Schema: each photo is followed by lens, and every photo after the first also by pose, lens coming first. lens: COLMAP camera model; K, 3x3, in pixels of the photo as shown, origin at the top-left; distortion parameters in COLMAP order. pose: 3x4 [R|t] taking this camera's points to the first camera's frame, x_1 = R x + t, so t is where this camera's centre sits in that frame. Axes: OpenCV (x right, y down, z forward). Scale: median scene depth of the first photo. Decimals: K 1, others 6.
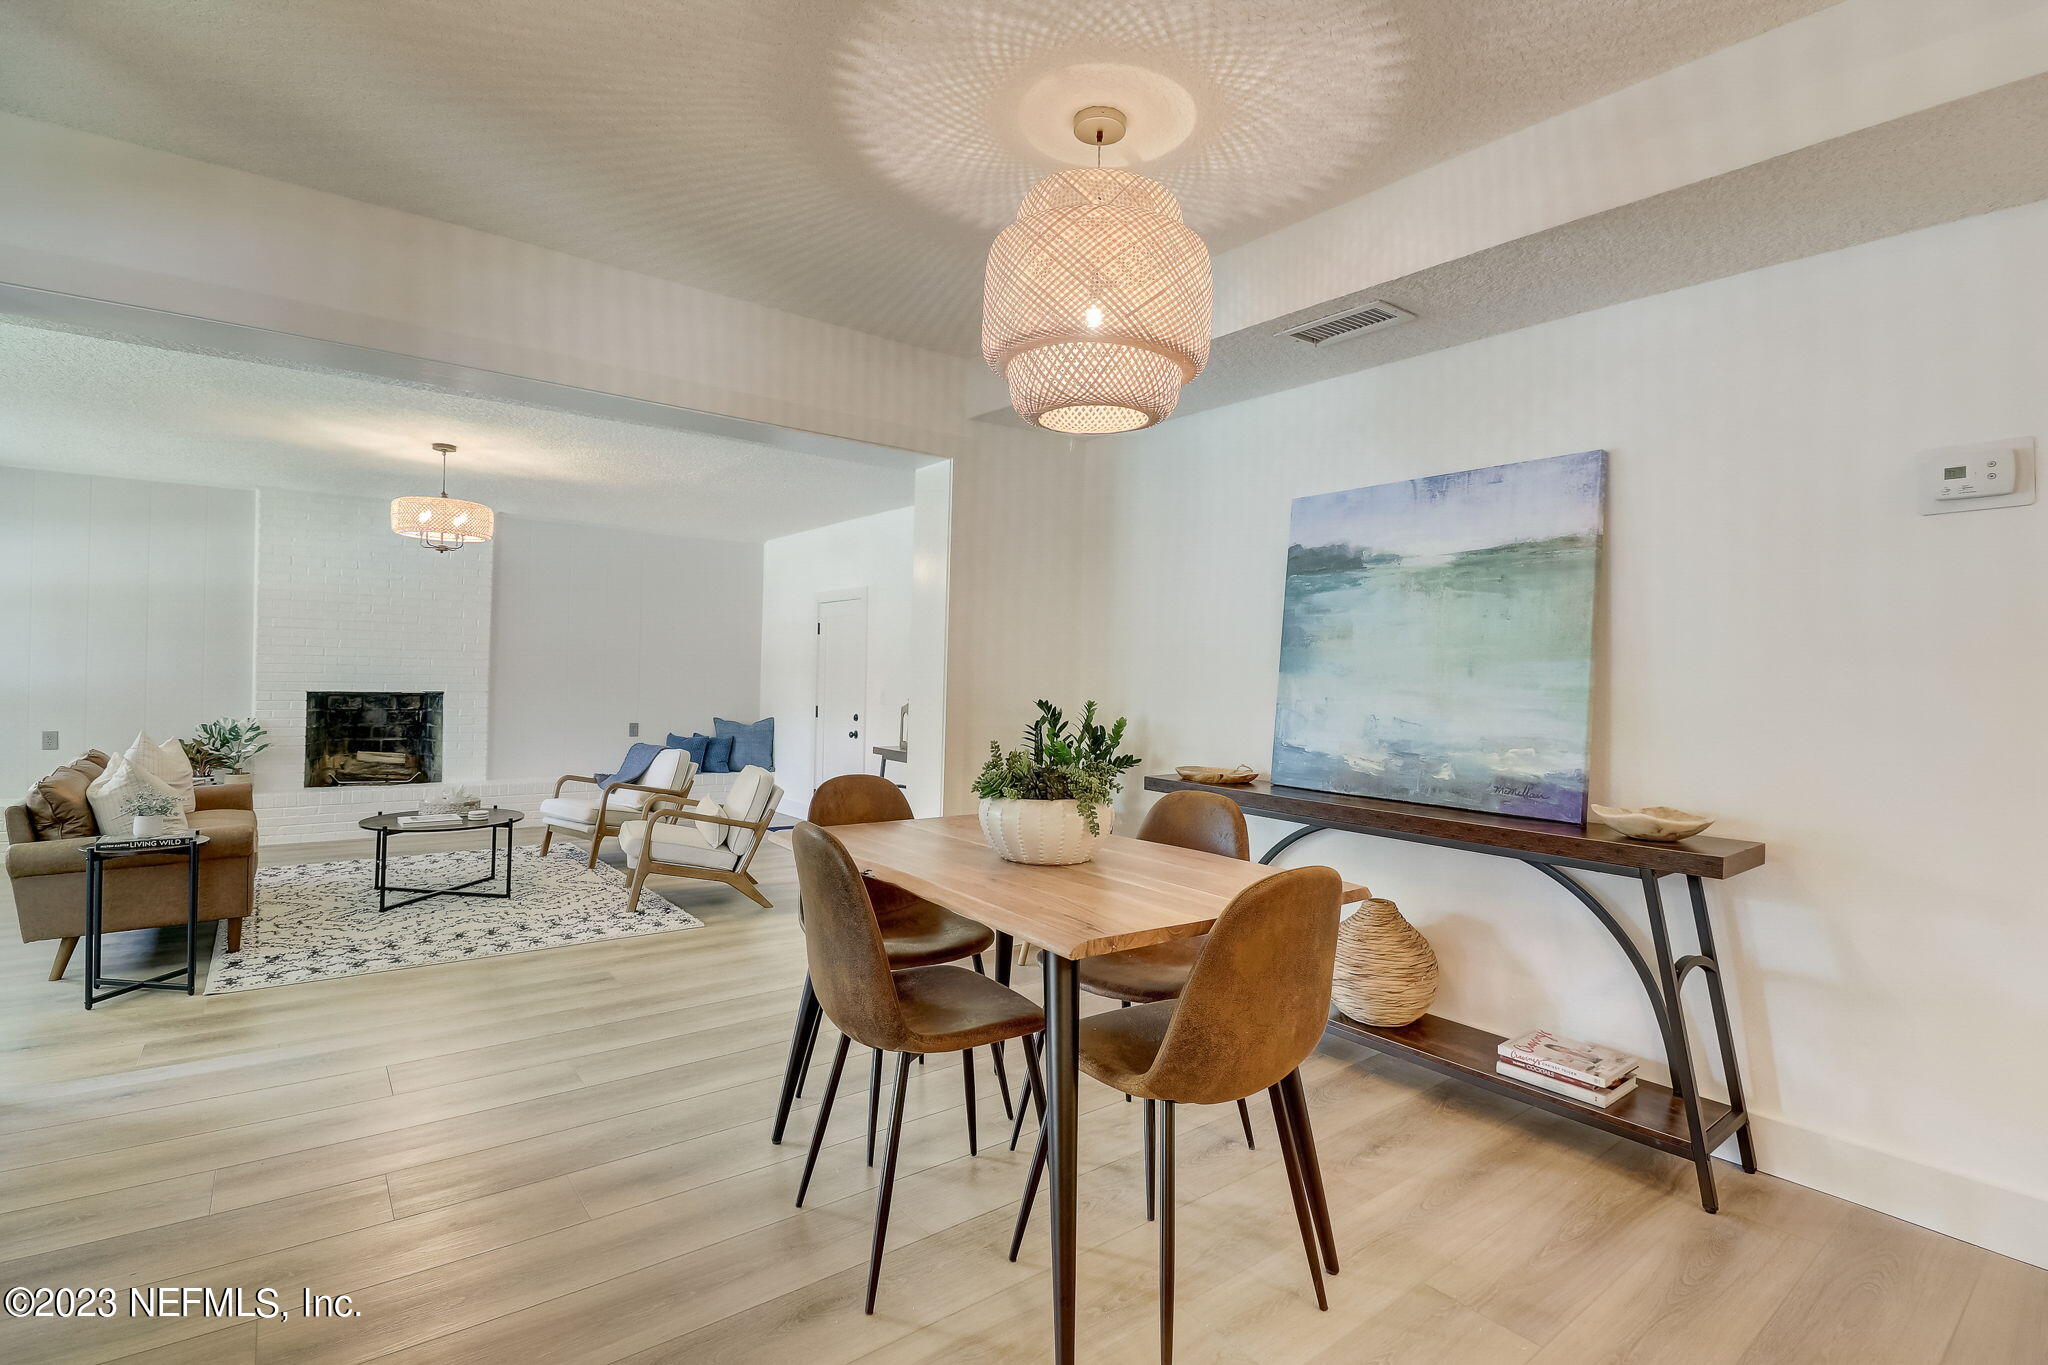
lens RADIAL K [[957.0, 0, 1021.0], [0, 957.0, 667.1], [0, 0, 1]] dist [-0.003928, -0.006522]
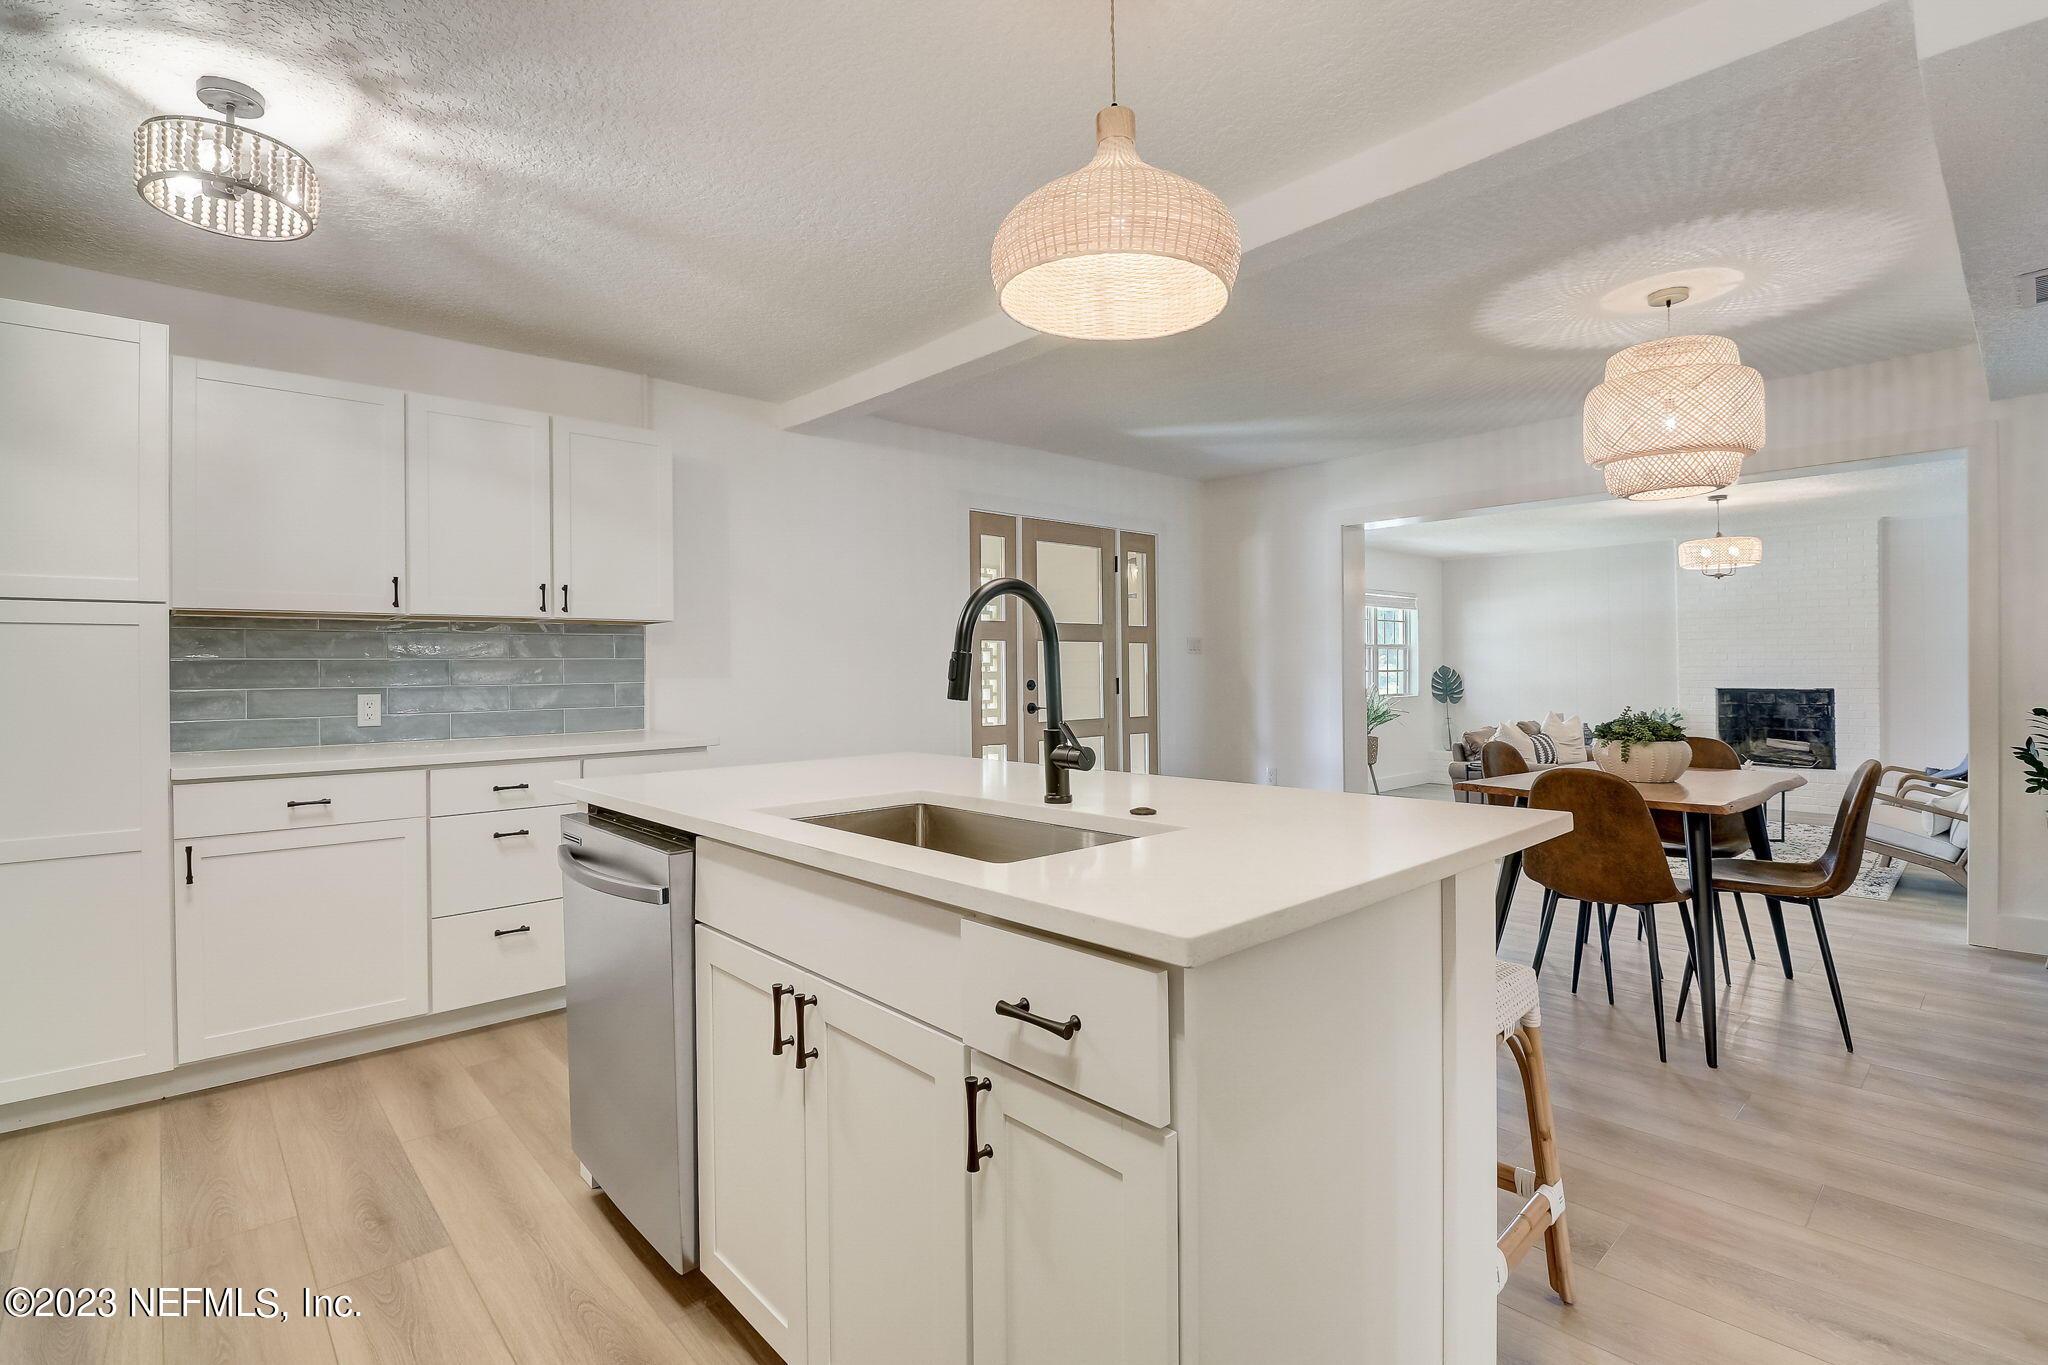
lens RADIAL K [[957.0, 0, 1027.6], [0, 957.0, 666.4], [0, 0, 1]] dist [-0.003928, -0.006522]
pose [[0.093446, -0.026077, -0.995283, 0.439137], [0.020797, 0.999490, -0.024234, 0.008009], [0.995407, -0.018434, 0.093940, -0.043292]]
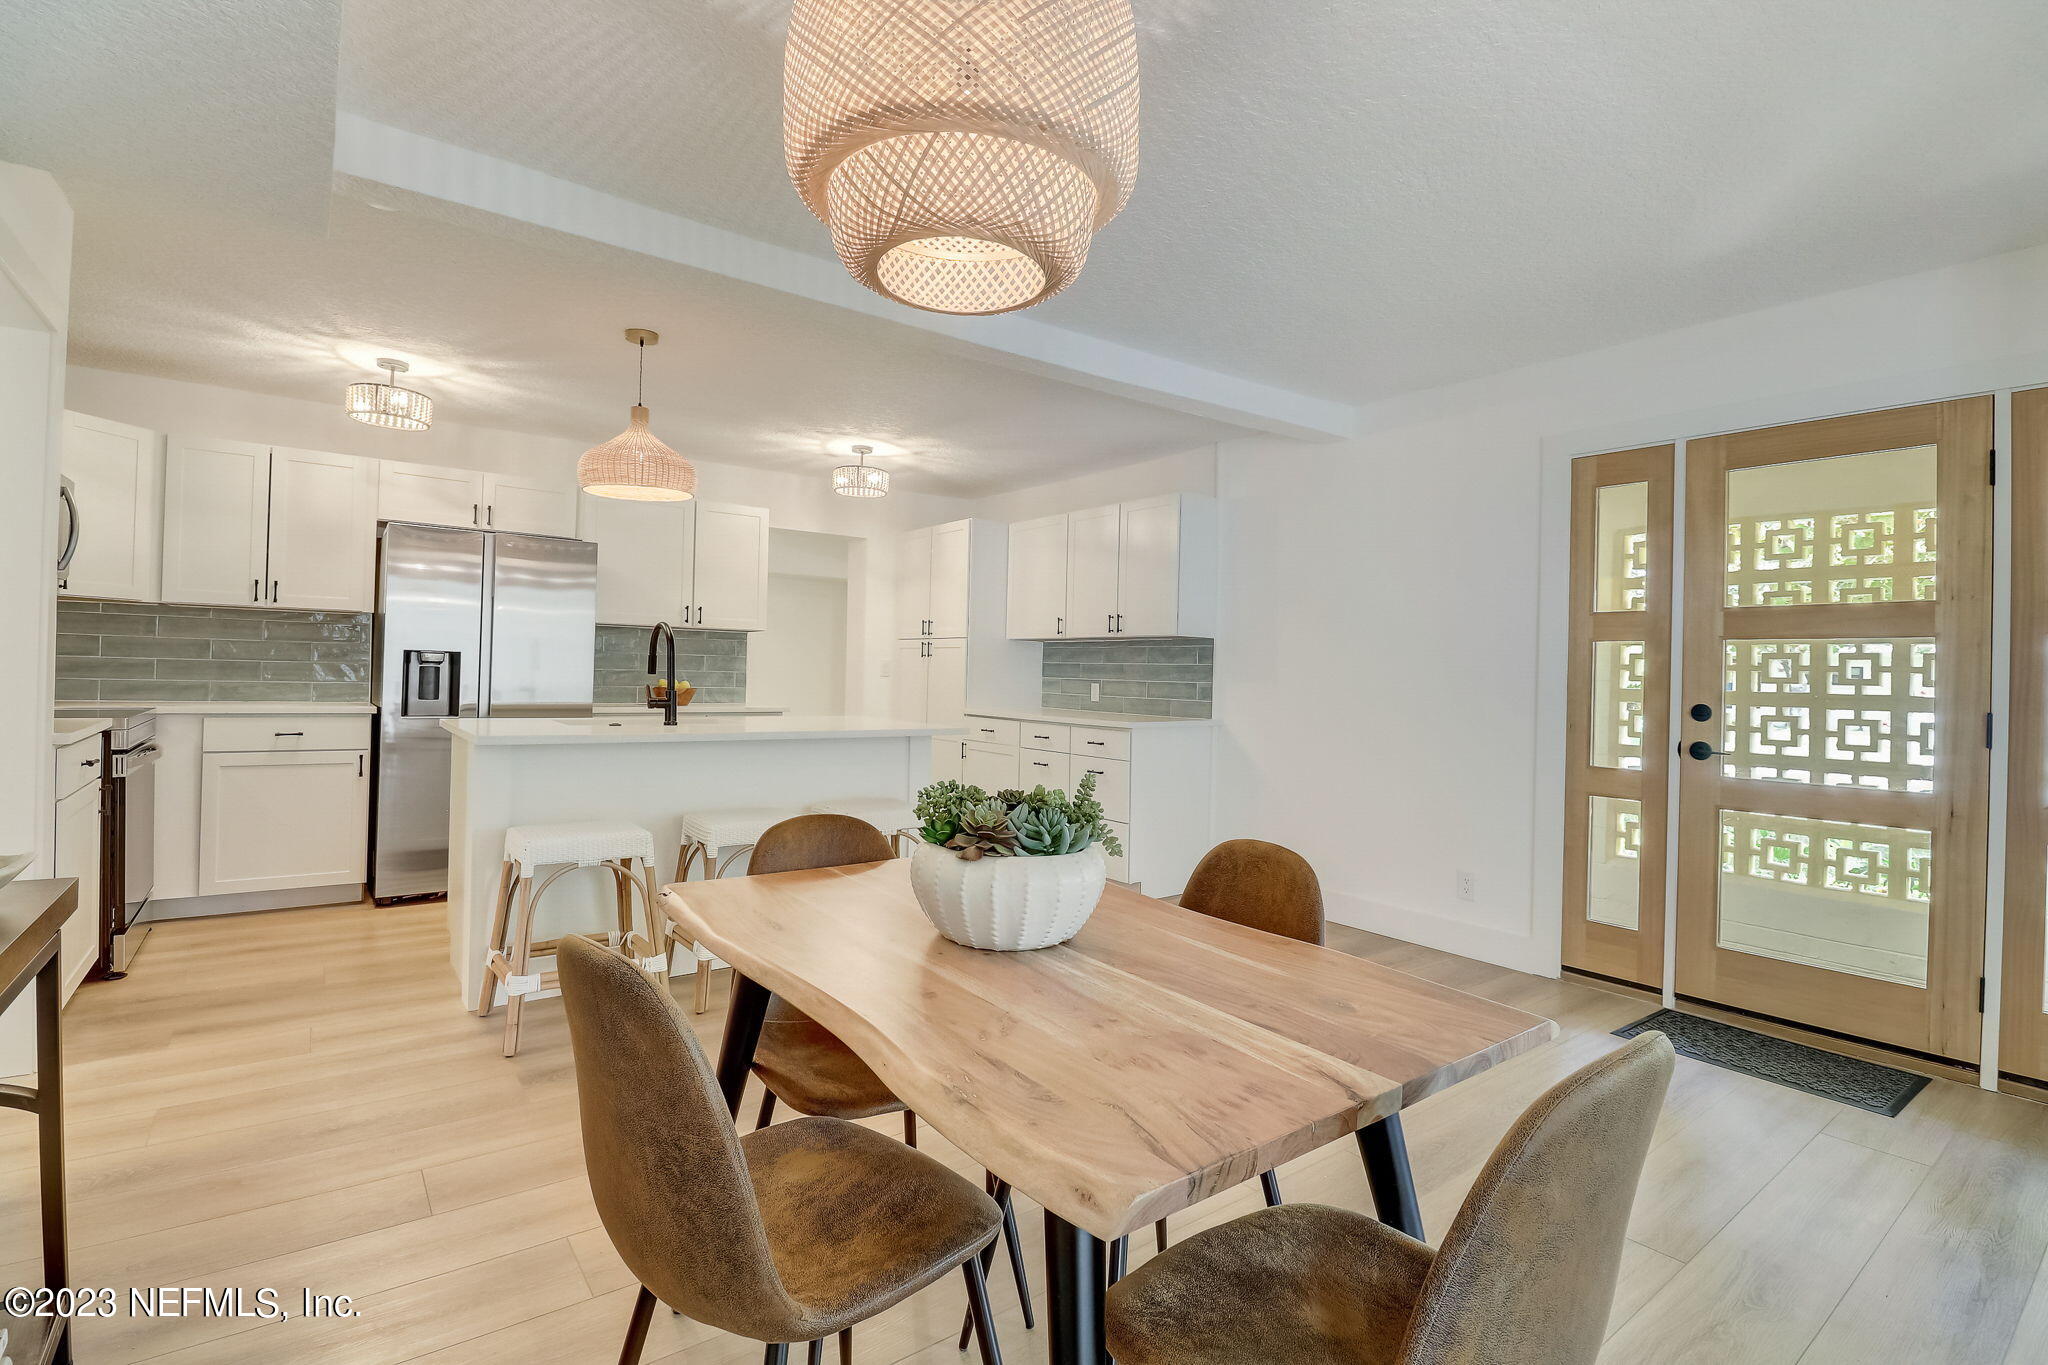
lens RADIAL K [[957.0, 0, 1024.5], [0, 957.0, 677.2], [0, 0, 1]] dist [-0.003928, -0.006522]
pose [[-0.998895, -0.046448, 0.007138, 0.006551], [-0.046478, 0.998911, -0.004119, 0.004257], [-0.006939, -0.004446, -0.999966, 0.495801]]
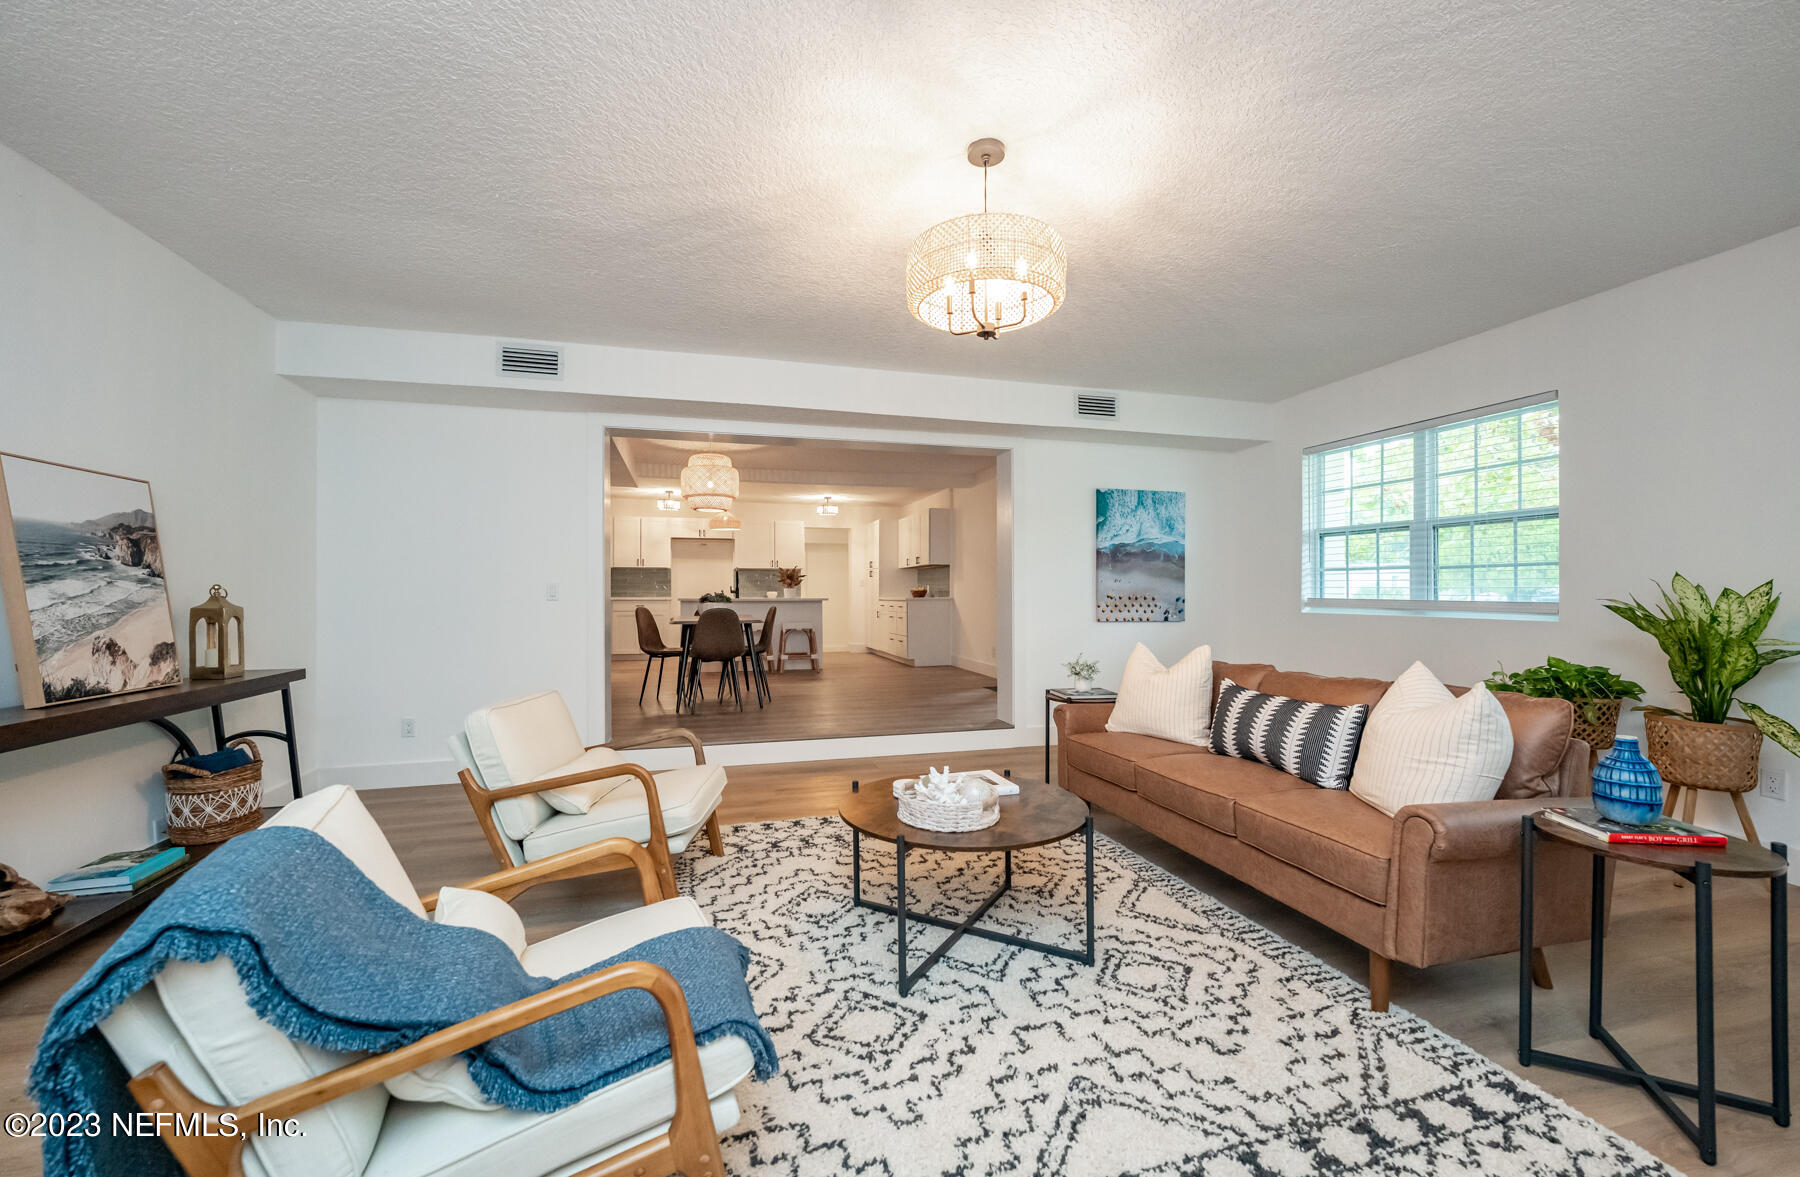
lens RADIAL K [[718.6, 0, 894.3], [0, 718.6, 595.0], [0, 0, 1]] dist [-0.004791, -0.000594]
pose [[-0.925292, -0.020471, 0.378703, -0.539426], [-0.021941, 0.999759, 0.000435, 0.023398], [-0.378620, -0.007906, -0.925518, 1.051101]]
